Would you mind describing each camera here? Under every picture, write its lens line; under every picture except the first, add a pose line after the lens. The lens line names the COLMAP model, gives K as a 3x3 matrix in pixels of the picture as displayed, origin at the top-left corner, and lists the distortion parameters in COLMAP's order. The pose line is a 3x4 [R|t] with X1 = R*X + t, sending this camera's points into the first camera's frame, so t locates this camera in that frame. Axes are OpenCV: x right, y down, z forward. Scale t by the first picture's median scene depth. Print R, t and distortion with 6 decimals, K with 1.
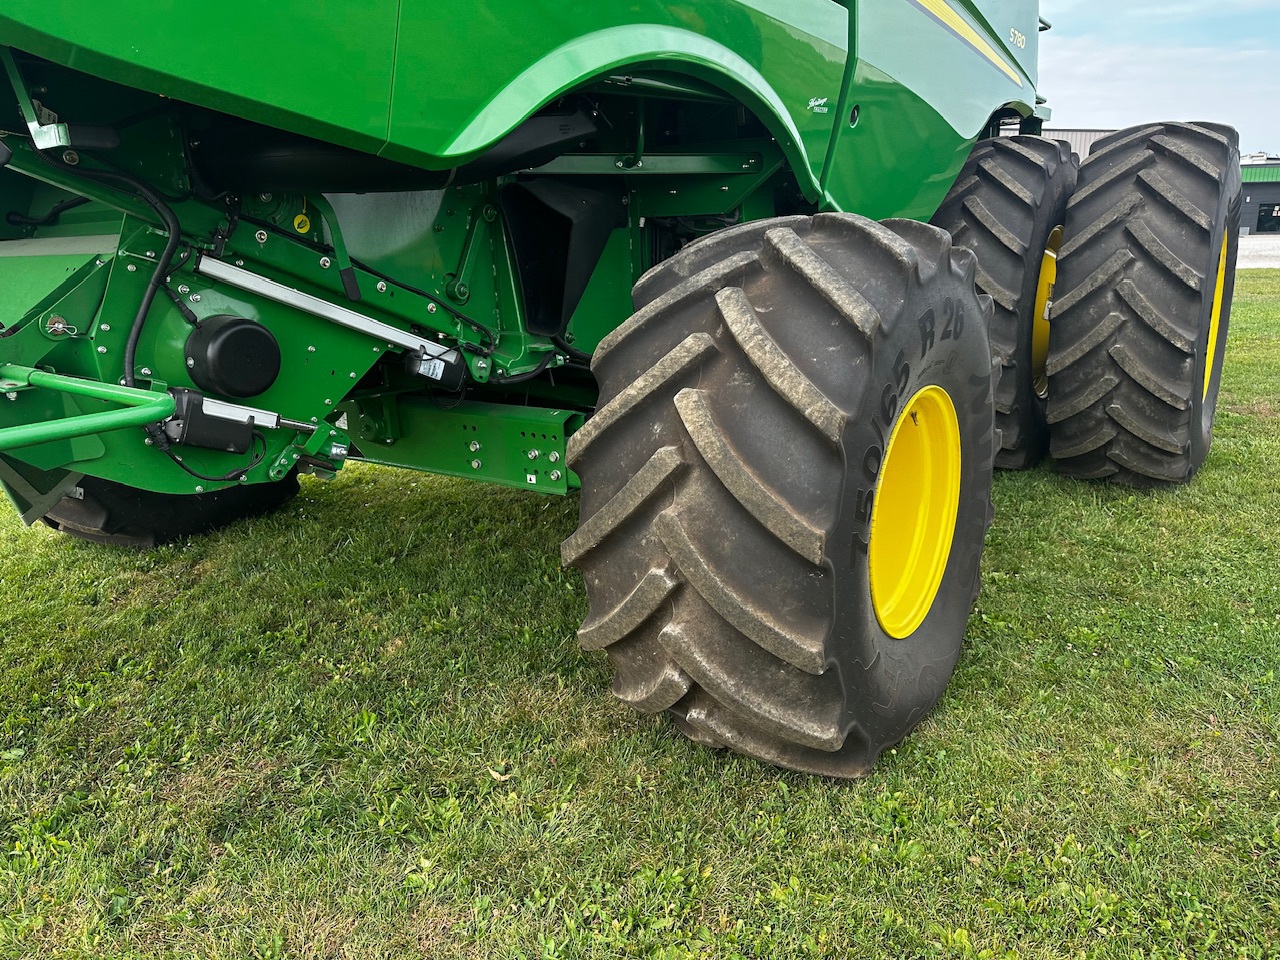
lens RADIAL K [[891.4, 0, 644.5], [0, 891.4, 480.7], [0, 0, 1]] dist [0.056716, -0.069717]
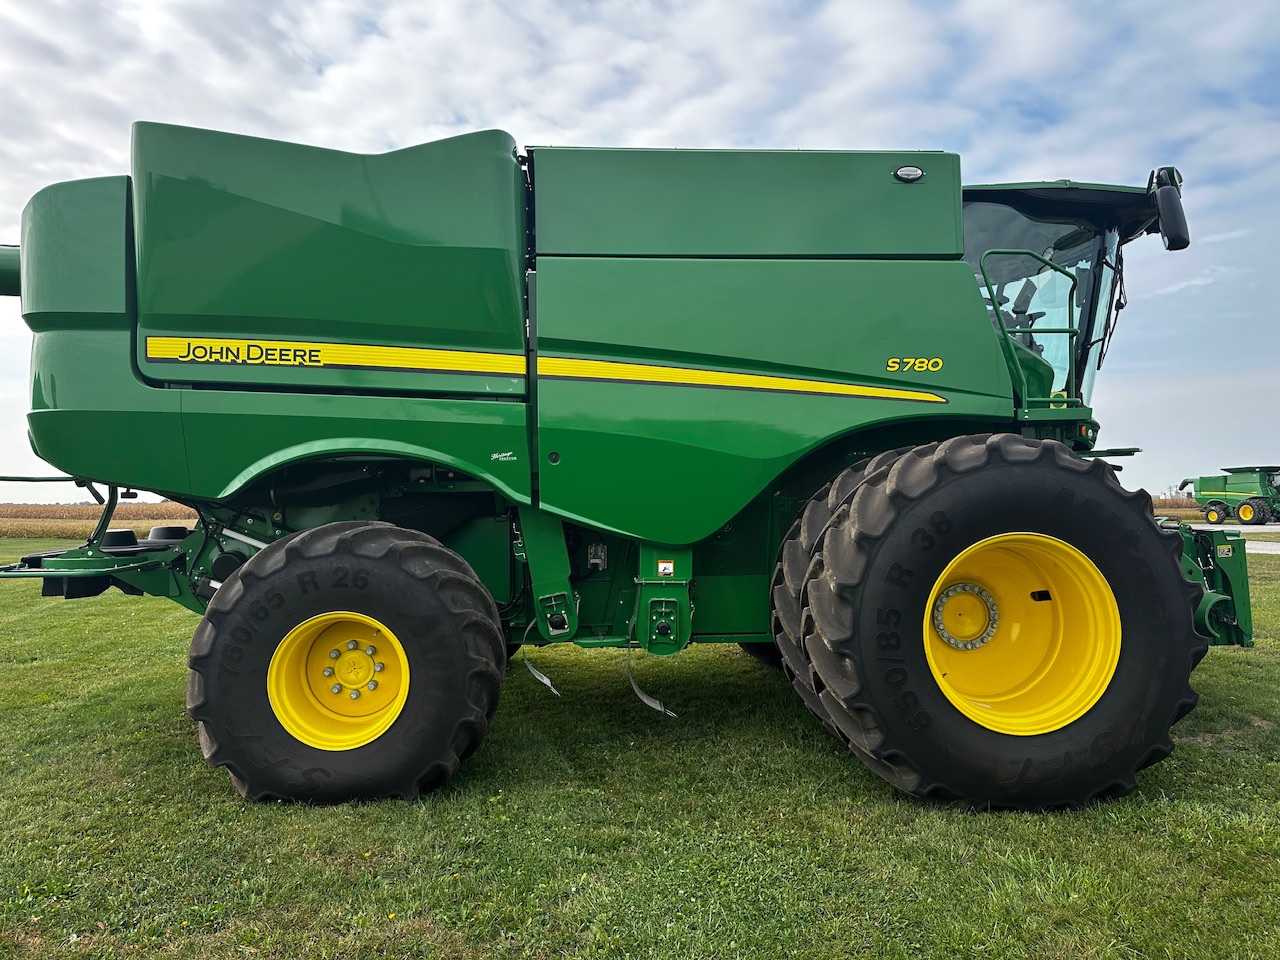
lens RADIAL K [[891.4, 0, 660.1], [0, 891.4, 493.7], [0, 0, 1]] dist [0.056716, -0.069717]
pose [[0.637952, 0.020042, -0.769815, 2.030402], [-0.216733, 0.963926, -0.154513, -0.180767], [0.738948, 0.265416, 0.619282, 0.222293]]
